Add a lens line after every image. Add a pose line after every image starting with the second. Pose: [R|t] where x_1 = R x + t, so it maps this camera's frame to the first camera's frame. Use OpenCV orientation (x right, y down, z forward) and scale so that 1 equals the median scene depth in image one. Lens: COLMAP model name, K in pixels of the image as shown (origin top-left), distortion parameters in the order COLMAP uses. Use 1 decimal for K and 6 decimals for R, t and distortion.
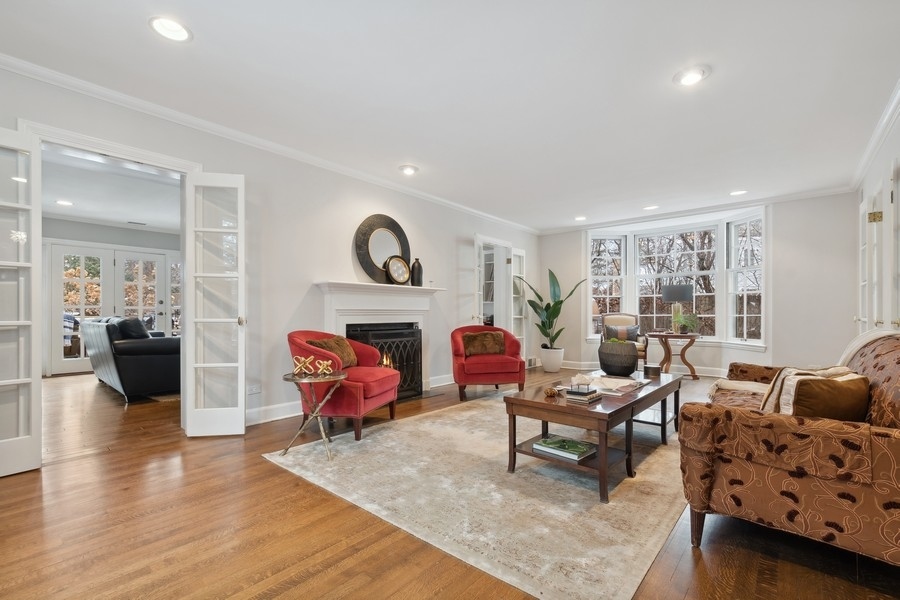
lens RADIAL K [[396.9, 0, 448.3], [0, 396.9, 314.5], [0, 0, 1]] dist [-0.000455, -0.000912]
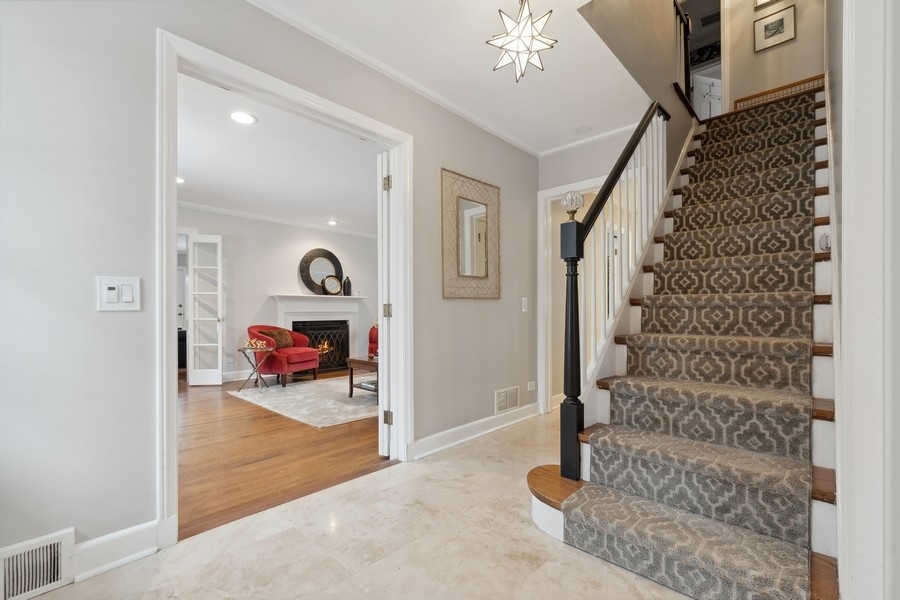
lens RADIAL K [[396.9, 0, 457.0], [0, 396.9, 312.2], [0, 0, 1]] dist [-0.000455, -0.000912]
pose [[0.999474, -0.002878, -0.032290, 0.417163], [0.002838, 0.999995, -0.001291, -0.007387], [0.032294, 0.001199, 0.999478, -0.512407]]
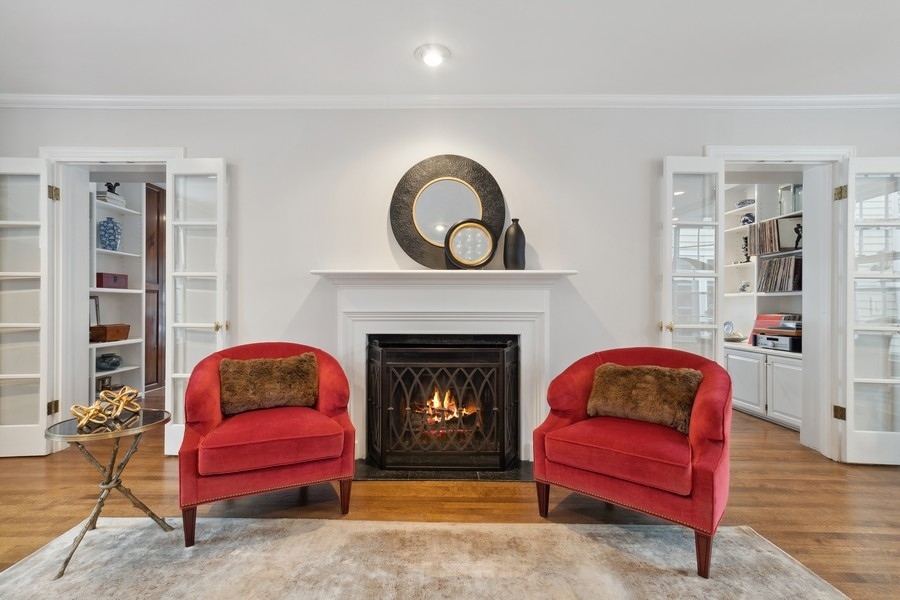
lens RADIAL K [[396.9, 0, 445.2], [0, 396.9, 312.2], [0, 0, 1]] dist [-0.000455, -0.000912]
pose [[0.640337, 0.010618, -0.768021, 0.313143], [-0.005905, 0.999943, 0.008901, -0.018636], [0.768071, -0.001164, 0.640363, 0.637587]]
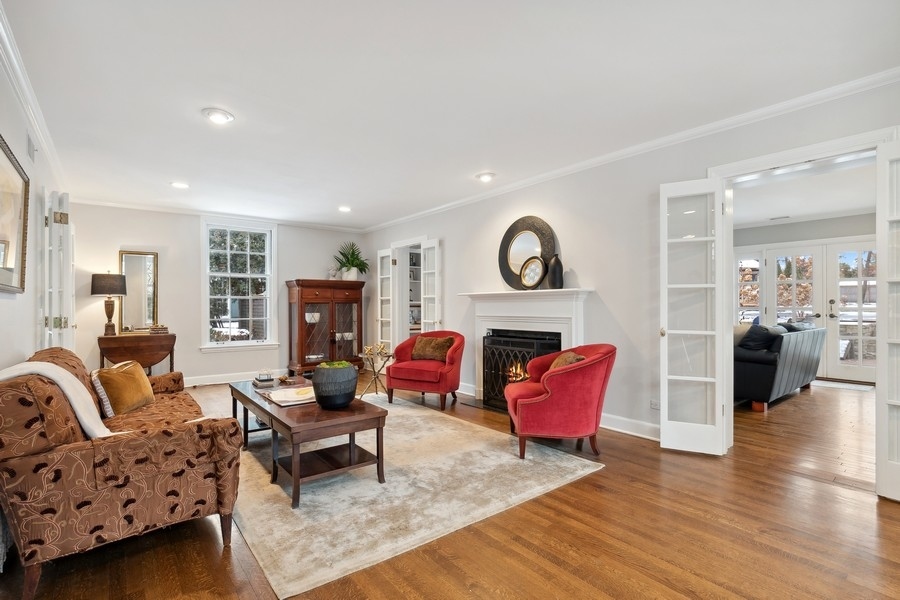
lens RADIAL K [[433.9, 0, 450.5], [0, 433.9, 308.1], [0, 0, 1]] dist [0.016306, -0.000481]
pose [[-0.192993, -0.000612, -0.981200, 0.940174], [-0.003407, 0.999994, 0.000046, -0.033271], [0.981194, 0.003352, -0.192994, 1.070829]]
